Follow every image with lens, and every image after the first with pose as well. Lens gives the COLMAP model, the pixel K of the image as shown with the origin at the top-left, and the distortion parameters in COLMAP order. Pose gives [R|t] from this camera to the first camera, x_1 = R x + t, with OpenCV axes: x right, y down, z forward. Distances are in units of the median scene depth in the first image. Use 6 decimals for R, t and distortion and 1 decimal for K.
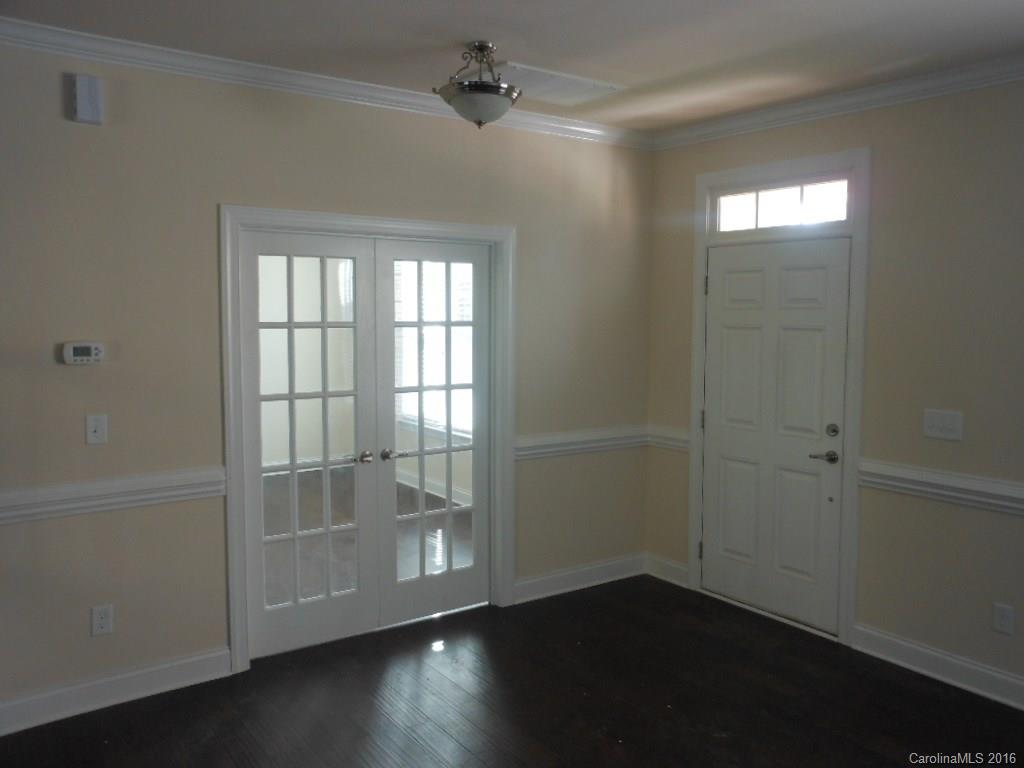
lens RADIAL K [[839.5, 0, 508.0], [0, 839.5, 384.5], [0, 0, 1]] dist [-0.002825, 0.007875]
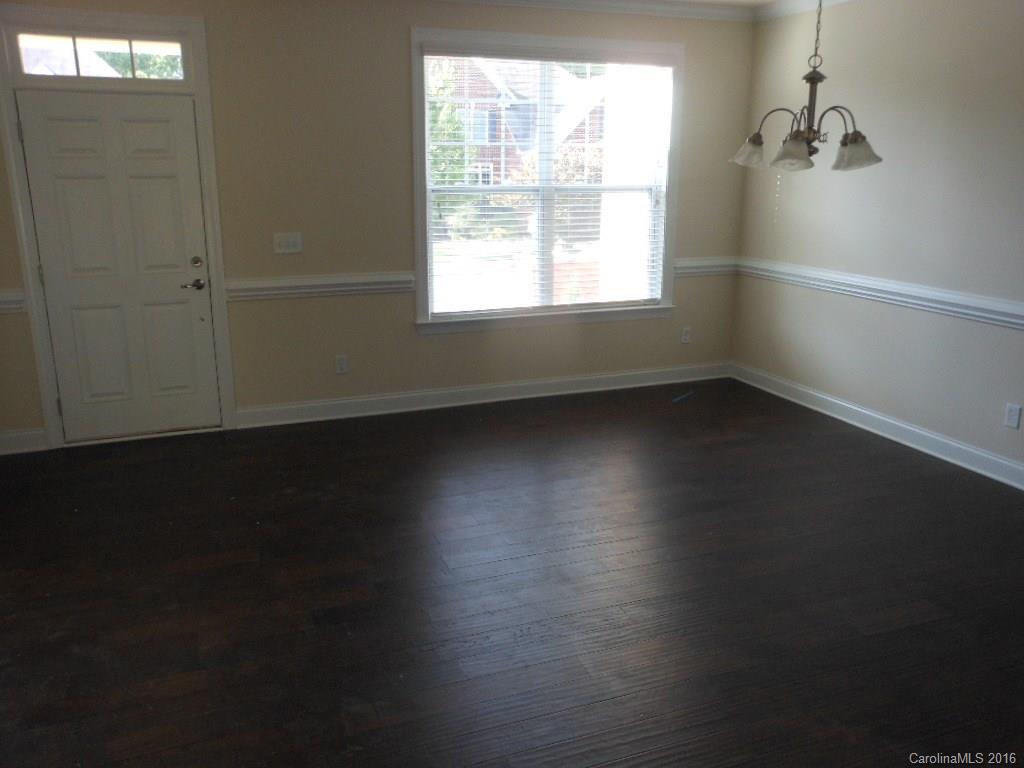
lens RADIAL K [[839.5, 0, 508.0], [0, 839.5, 384.5], [0, 0, 1]] dist [-0.002825, 0.007875]
pose [[0.240209, -0.255181, 0.936580, -0.665564], [0.088591, 0.966566, 0.240630, -0.024759], [-0.966670, 0.025171, 0.254785, 0.263331]]
